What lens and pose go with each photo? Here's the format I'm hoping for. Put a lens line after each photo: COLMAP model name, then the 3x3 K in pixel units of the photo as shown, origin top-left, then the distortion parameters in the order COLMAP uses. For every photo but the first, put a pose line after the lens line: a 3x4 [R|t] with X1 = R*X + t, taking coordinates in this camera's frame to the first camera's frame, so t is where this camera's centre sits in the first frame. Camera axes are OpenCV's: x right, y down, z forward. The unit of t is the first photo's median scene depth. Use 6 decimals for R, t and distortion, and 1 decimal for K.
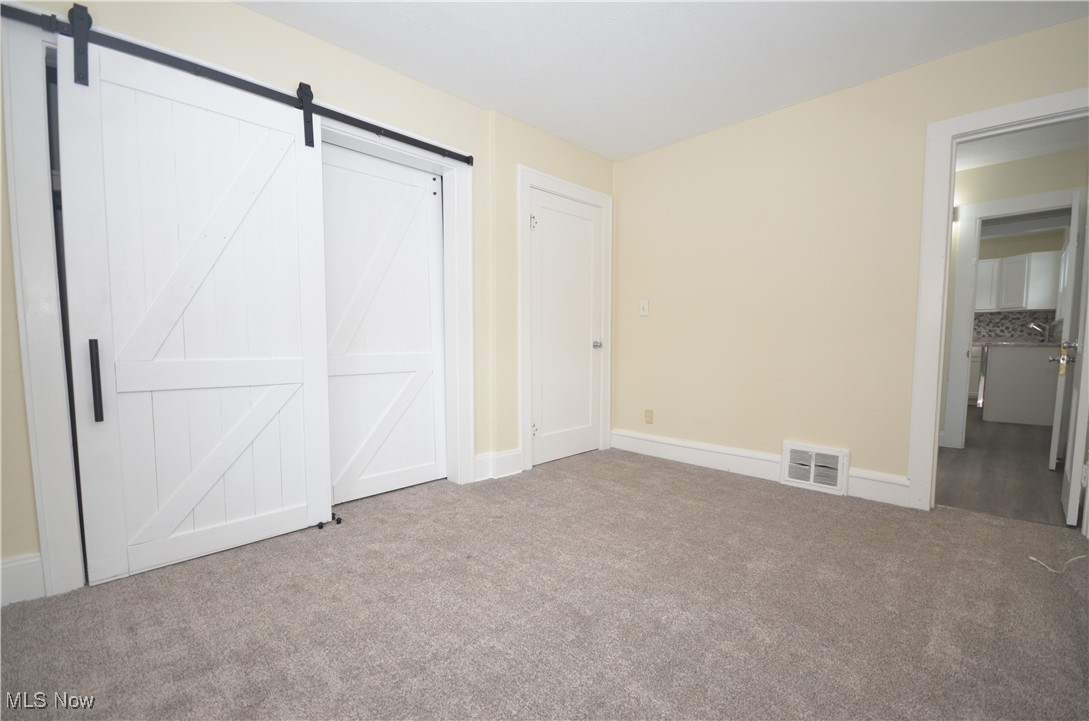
lens RADIAL K [[472.7, 0, 541.6], [0, 472.7, 379.1], [0, 0, 1]] dist [-0.001411, -0.007125]
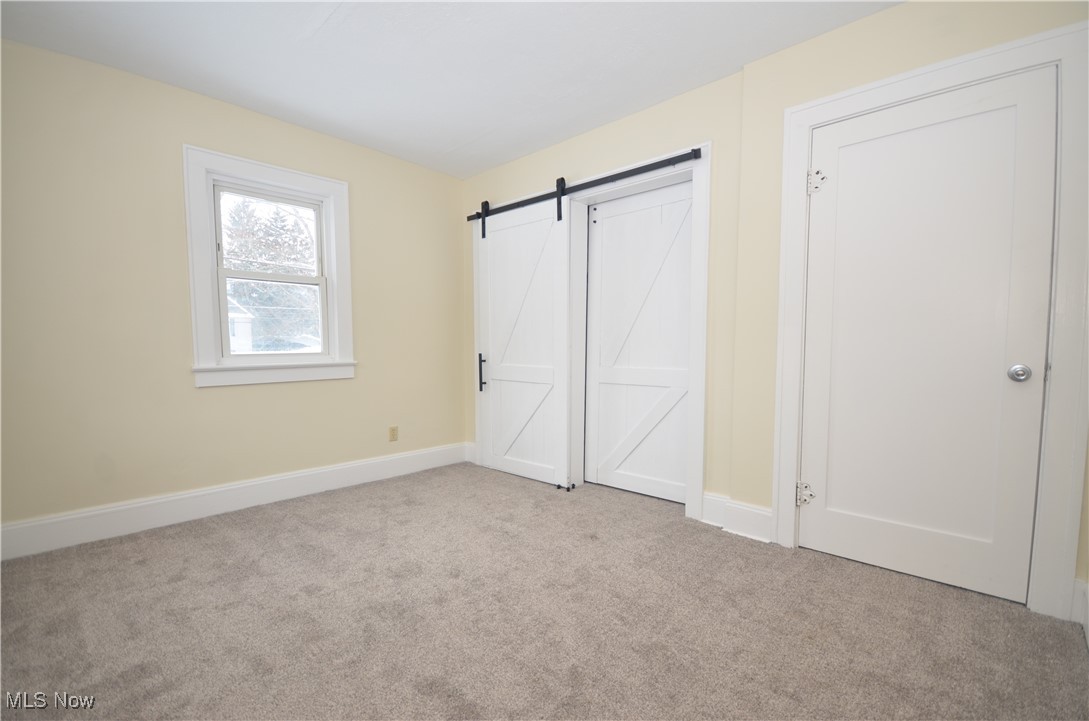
lens RADIAL K [[472.7, 0, 541.6], [0, 472.7, 379.1], [0, 0, 1]] dist [-0.001411, -0.007125]
pose [[0.033350, 0.072595, -0.996804, 0.738651], [-0.077945, 0.994510, 0.069820, -0.083652], [0.996400, 0.075367, 0.038825, 0.703595]]
